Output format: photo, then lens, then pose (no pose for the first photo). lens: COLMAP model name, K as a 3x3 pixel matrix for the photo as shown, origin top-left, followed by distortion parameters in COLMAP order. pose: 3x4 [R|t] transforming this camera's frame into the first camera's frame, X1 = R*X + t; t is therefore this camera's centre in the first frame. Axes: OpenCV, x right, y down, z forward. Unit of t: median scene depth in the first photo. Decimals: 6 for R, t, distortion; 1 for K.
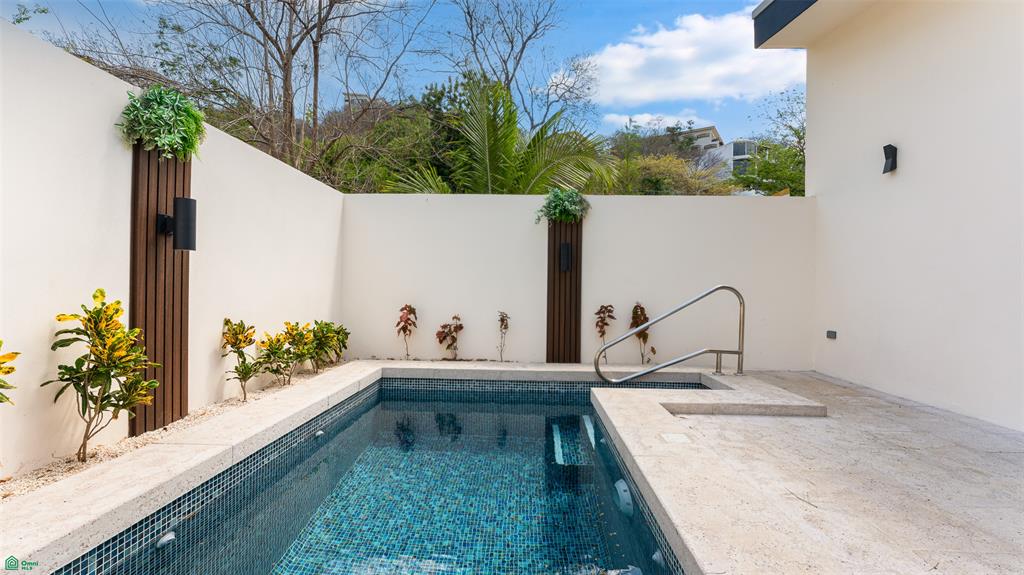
lens RADIAL K [[434.9, 0, 510.6], [0, 434.9, 285.4], [0, 0, 1]] dist [-0.002362, -0.000461]
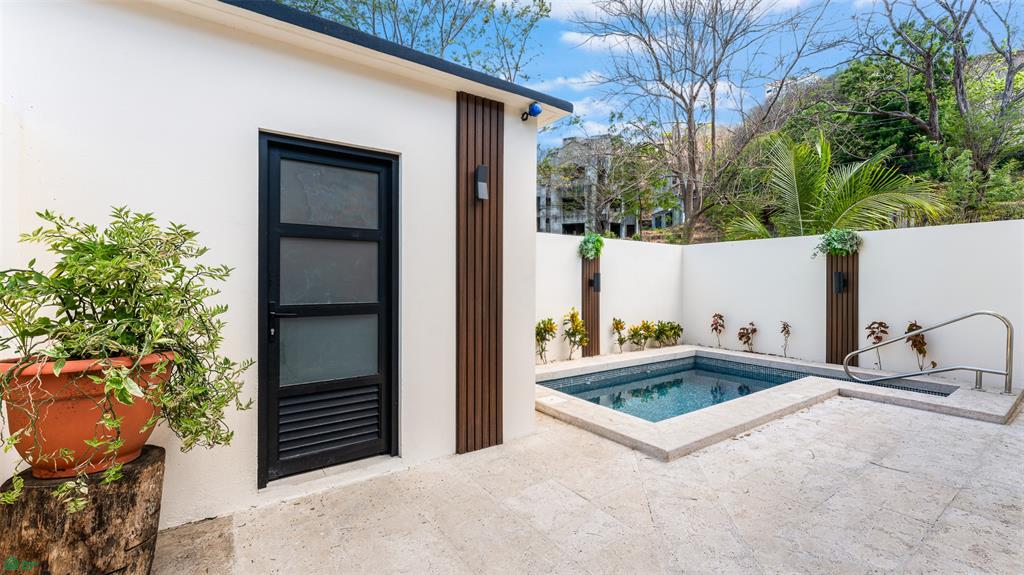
lens RADIAL K [[434.9, 0, 507.9], [0, 434.9, 285.9], [0, 0, 1]] dist [-0.002362, -0.000461]
pose [[0.599248, -0.002351, -0.800560, 0.590224], [0.011911, 0.999911, 0.005979, -0.077599], [0.800475, -0.013119, 0.599223, -0.579827]]
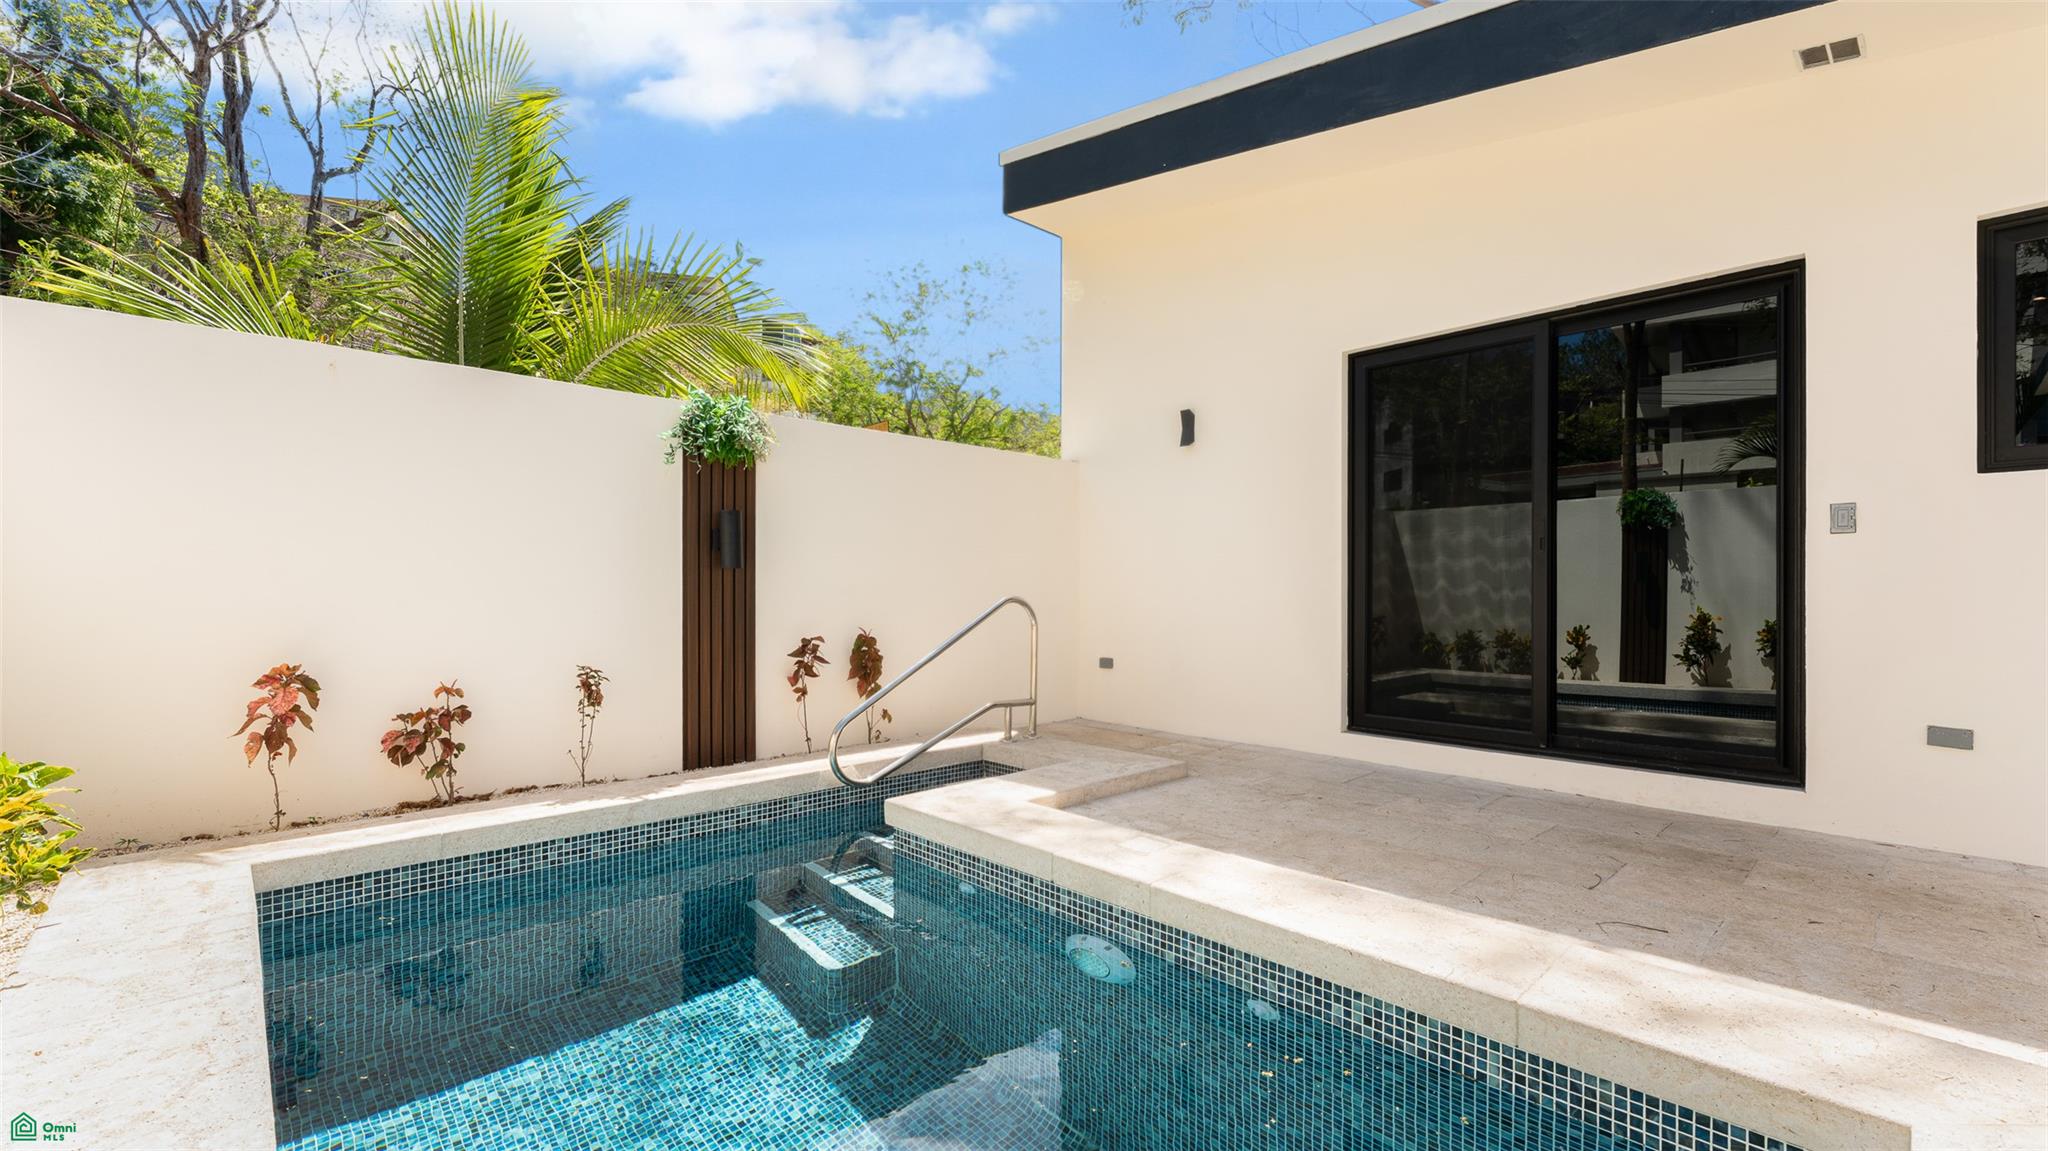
lens RADIAL K [[869.9, 0, 1036.8], [0, 869.9, 575.7], [0, 0, 1]] dist [-0.002362, -0.000461]
pose [[0.688245, 0.000808, 0.725478, -0.337179], [0.004280, 0.999977, -0.005175, -0.019908], [-0.725465, 0.006667, 0.688226, 0.112249]]
